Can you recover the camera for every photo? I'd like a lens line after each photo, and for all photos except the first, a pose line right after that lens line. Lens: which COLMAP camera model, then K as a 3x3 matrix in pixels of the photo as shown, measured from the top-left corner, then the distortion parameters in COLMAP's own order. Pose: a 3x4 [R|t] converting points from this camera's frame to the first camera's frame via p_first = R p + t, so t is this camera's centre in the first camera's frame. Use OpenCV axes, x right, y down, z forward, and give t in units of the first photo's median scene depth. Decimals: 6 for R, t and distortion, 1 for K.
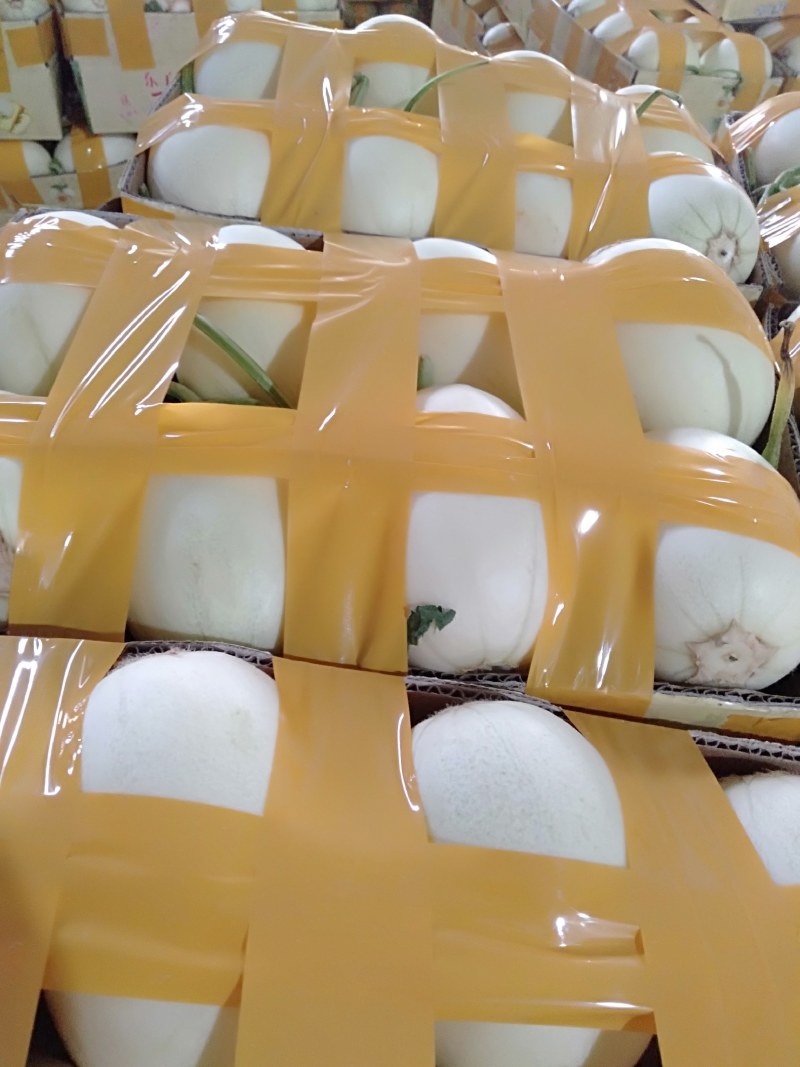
lens RADIAL K [[832.2, 0, 413.1], [0, 832.2, 532.1], [0, 0, 1]] dist [0.012436, -0.012720]
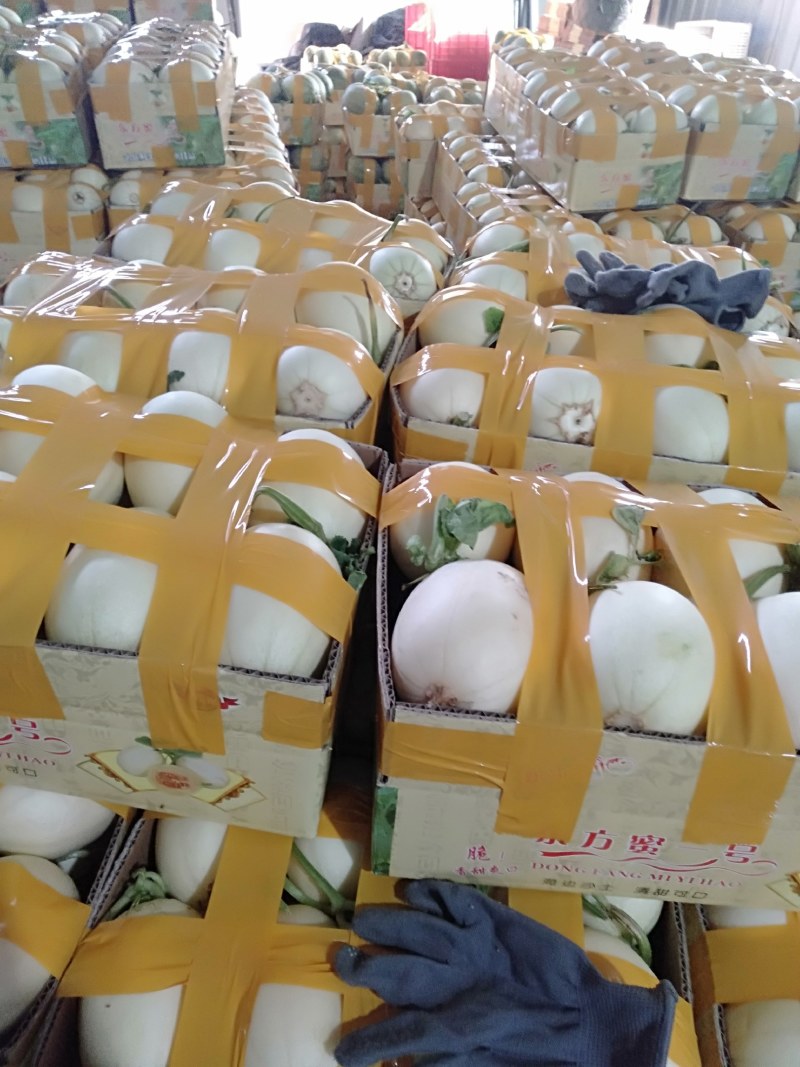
lens RADIAL K [[798.6, 0, 397.4], [0, 798.6, 528.1], [0, 0, 1]] dist [0.005271, 0.001822]
pose [[0.998367, 0.013373, -0.055539, 0.456405], [-0.024773, 0.977396, -0.209961, 0.574052], [0.051476, 0.210994, 0.976131, -0.629733]]
